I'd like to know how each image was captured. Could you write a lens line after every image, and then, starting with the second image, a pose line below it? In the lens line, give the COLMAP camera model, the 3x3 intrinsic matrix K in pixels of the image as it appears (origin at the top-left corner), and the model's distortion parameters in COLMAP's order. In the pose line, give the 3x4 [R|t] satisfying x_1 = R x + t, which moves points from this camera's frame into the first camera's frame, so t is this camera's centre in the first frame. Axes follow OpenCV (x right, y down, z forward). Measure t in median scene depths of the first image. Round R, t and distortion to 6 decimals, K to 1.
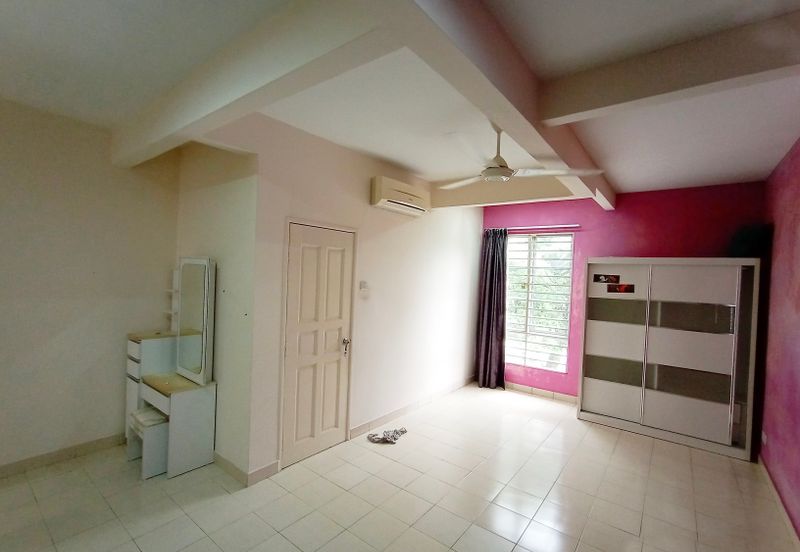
lens RADIAL K [[365.8, 0, 398.2], [0, 365.8, 278.2], [0, 0, 1]] dist [-0.002423, 0.000010]
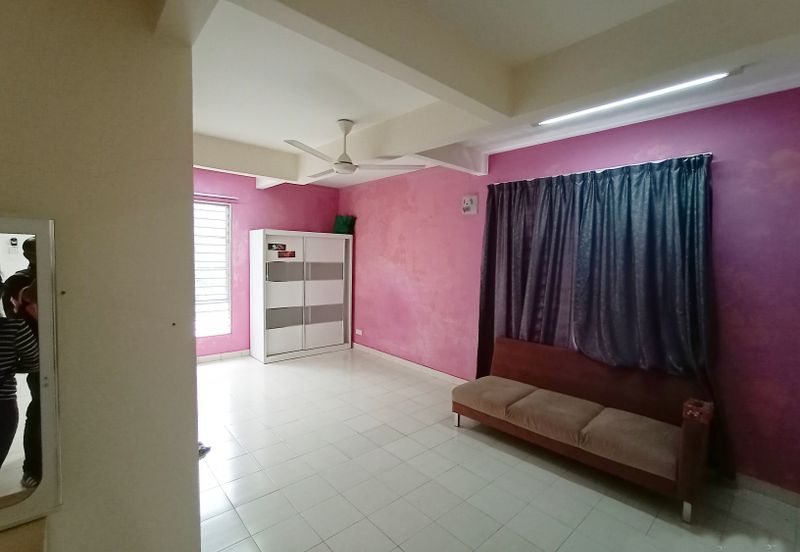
lens RADIAL K [[365.8, 0, 398.5], [0, 365.8, 272.3], [0, 0, 1]] dist [-0.002423, 0.000010]
pose [[0.184332, -0.081406, 0.979487, -0.624111], [-0.007849, 0.996410, 0.084290, -0.022404], [-0.982833, -0.023225, 0.183031, 0.380453]]
